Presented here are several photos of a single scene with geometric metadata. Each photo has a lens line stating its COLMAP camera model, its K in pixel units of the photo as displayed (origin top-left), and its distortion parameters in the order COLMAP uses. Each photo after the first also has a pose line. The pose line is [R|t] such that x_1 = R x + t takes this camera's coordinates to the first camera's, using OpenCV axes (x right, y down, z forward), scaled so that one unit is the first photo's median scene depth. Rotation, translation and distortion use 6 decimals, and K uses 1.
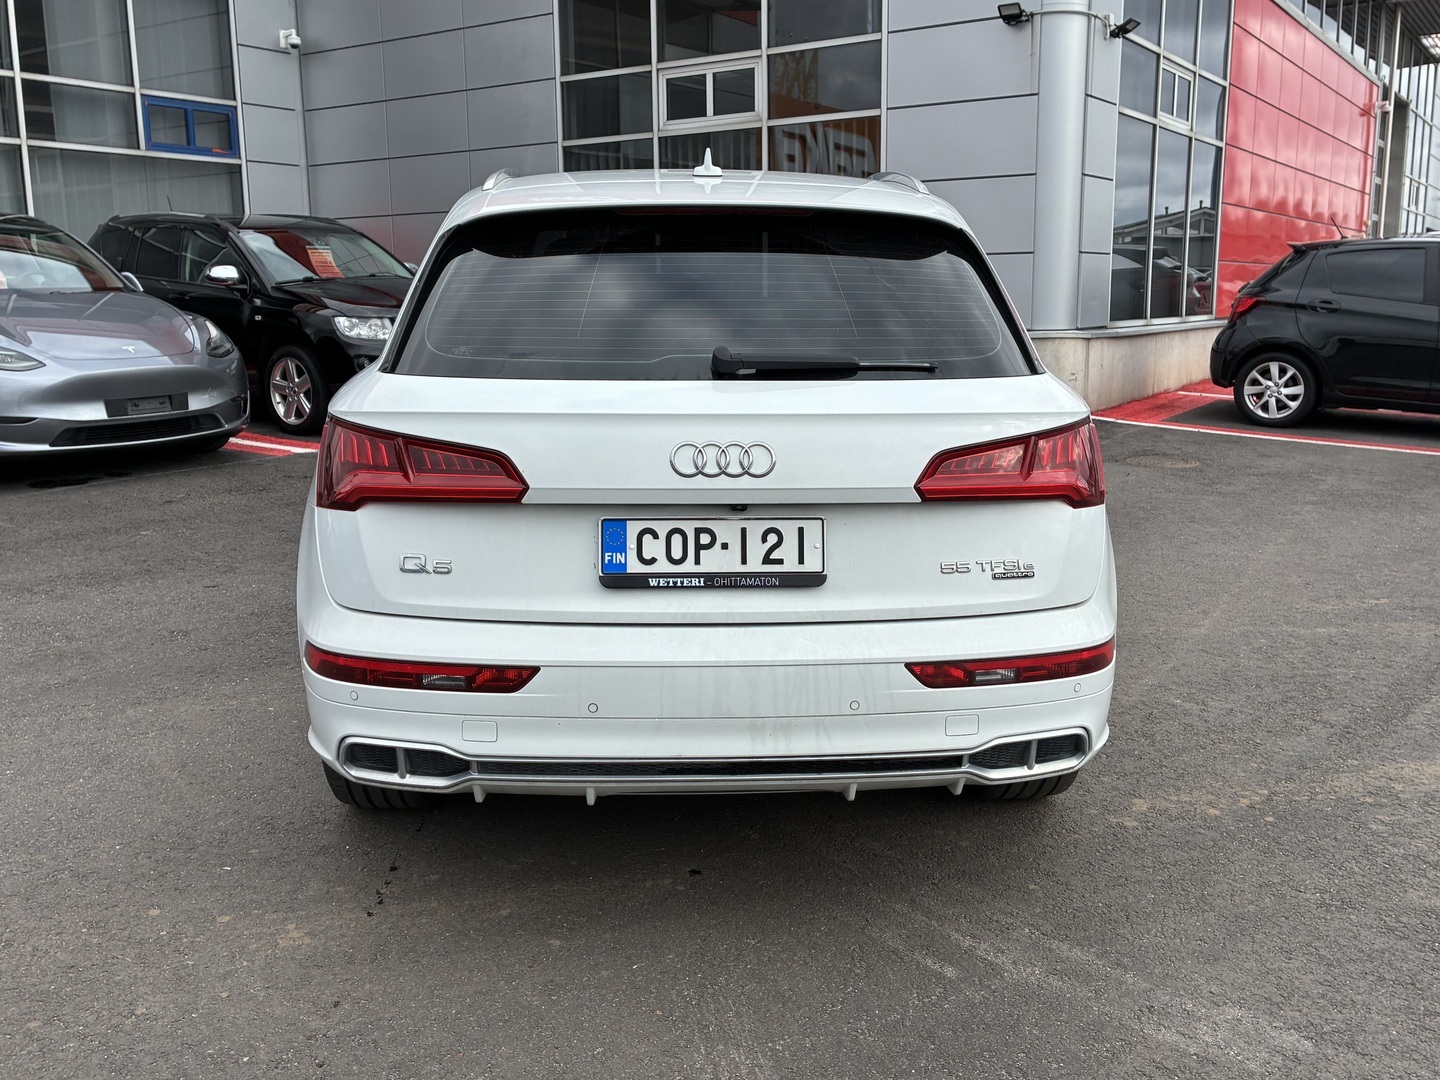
lens RADIAL K [[1311.4, 0, 718.5], [0, 1311.4, 482.6], [0, 0, 1]] dist [0.039911, -0.014090]
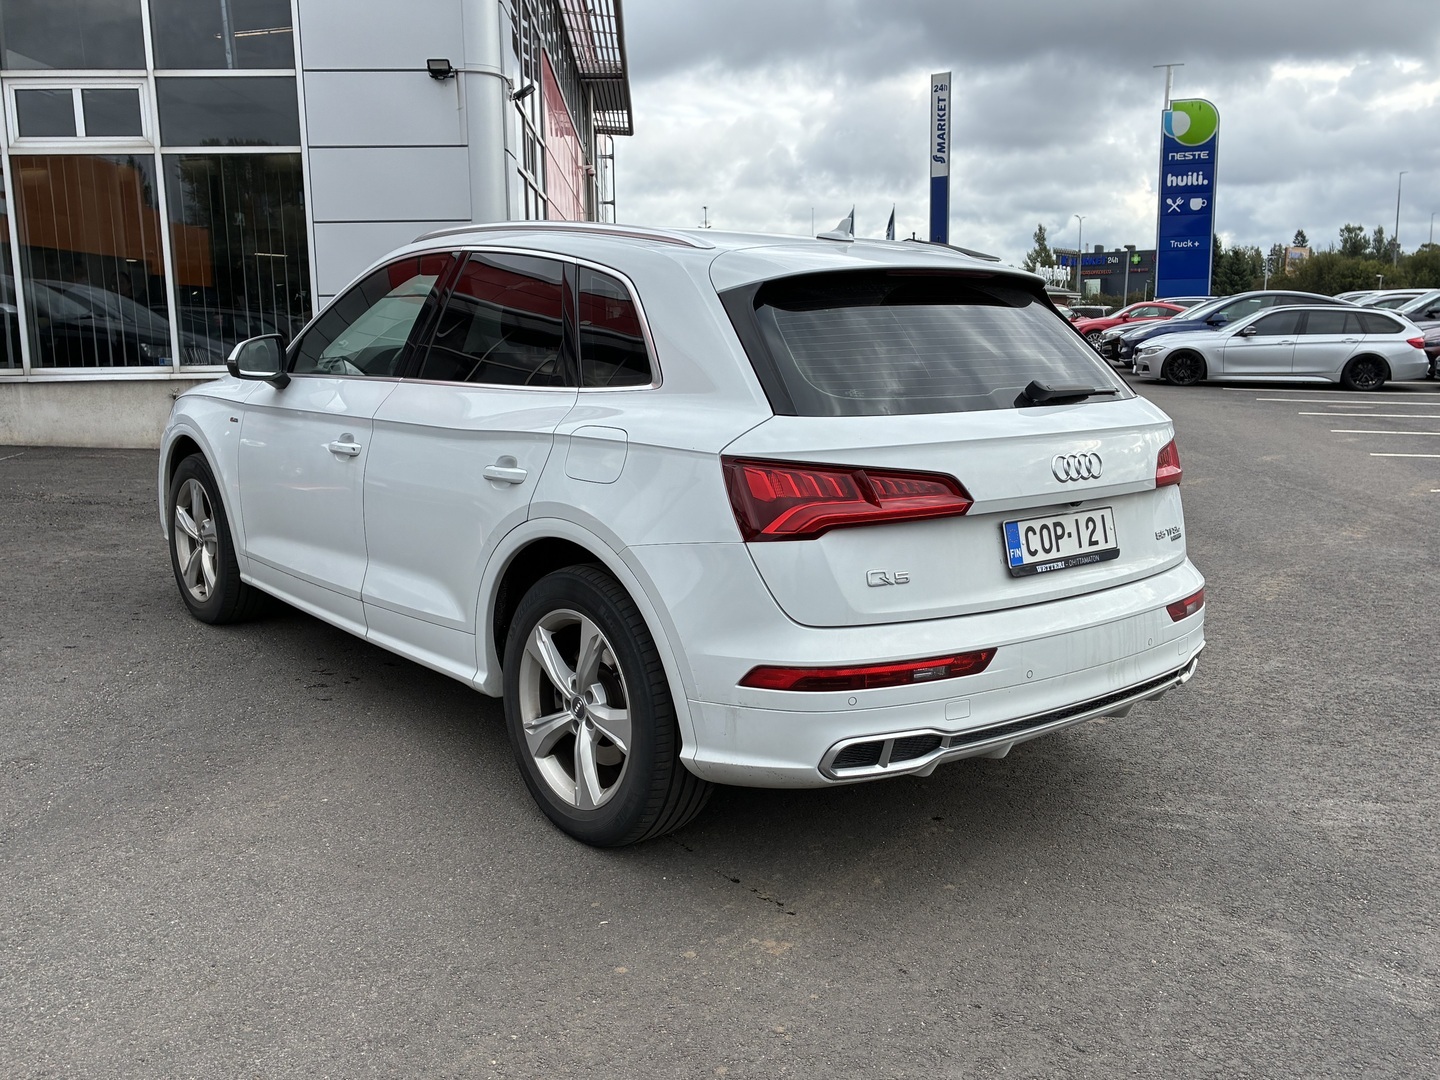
lens RADIAL K [[1291.8, 0, 721.7], [0, 1291.8, 490.0], [0, 0, 1]] dist [0.100479, -0.170004]
pose [[0.801607, -0.080477, 0.592410, -0.999458], [0.092208, 0.995685, 0.010492, -0.039466], [-0.590698, 0.046214, 0.805568, 0.167089]]
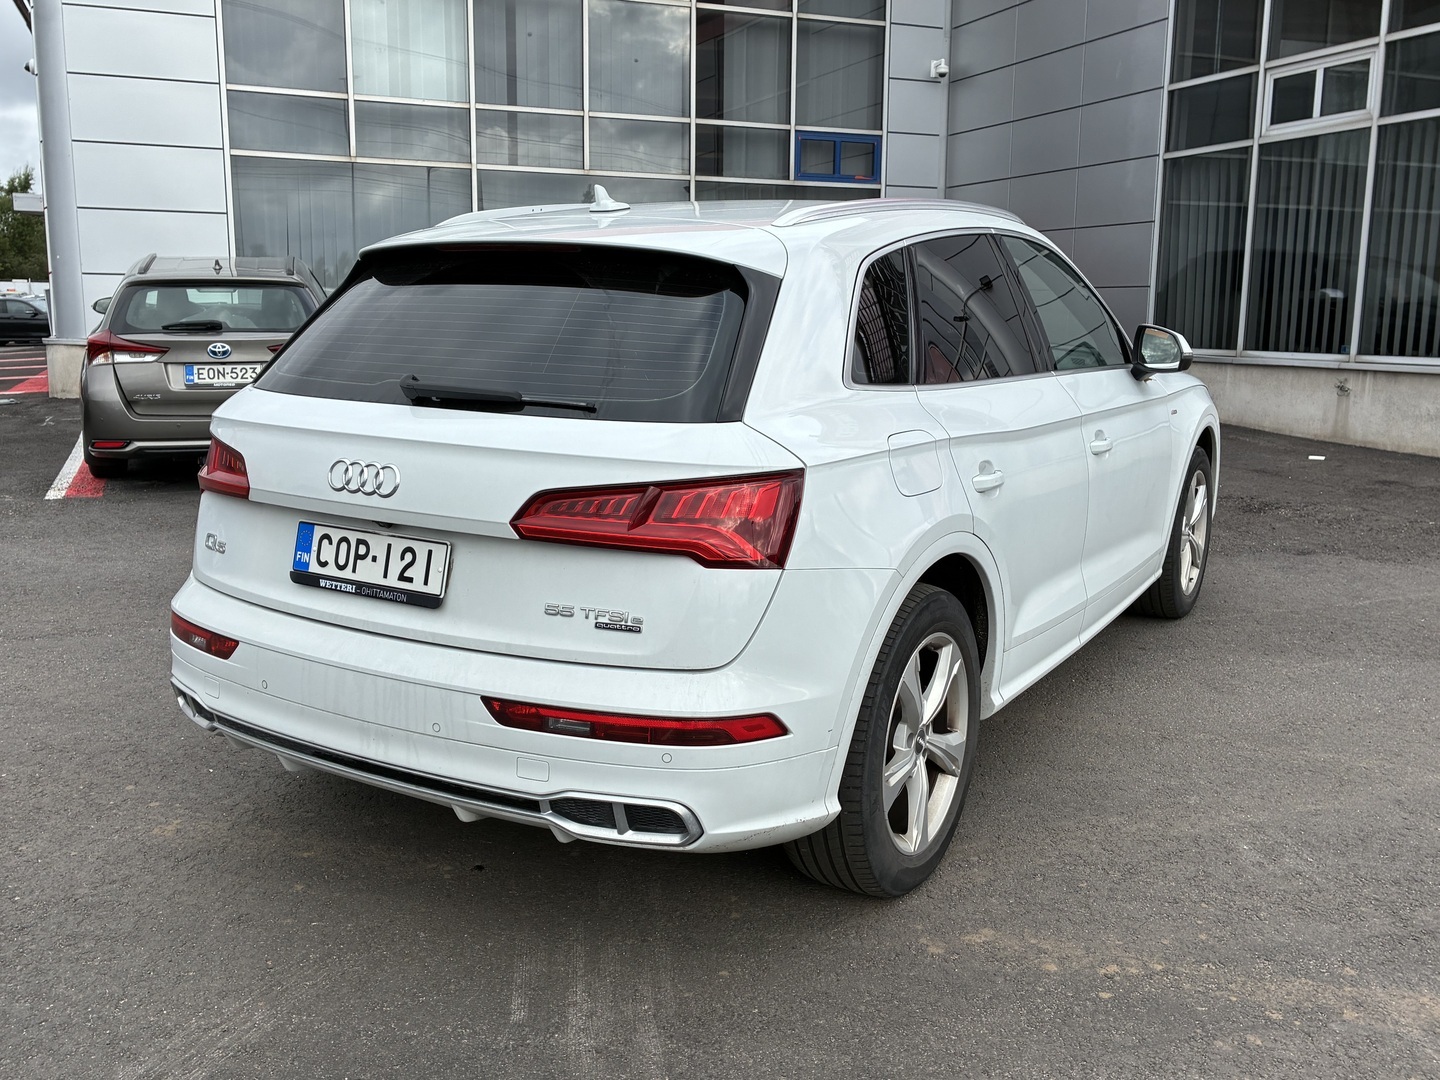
lens RADIAL K [[1311.4, 0, 718.5], [0, 1311.4, 482.6], [0, 0, 1]] dist [0.039911, -0.014090]
pose [[0.833544, 0.092660, -0.544627, 0.807529], [-0.098486, 0.994966, 0.018547, -0.060719], [0.543603, 0.038178, 0.838474, 0.237273]]
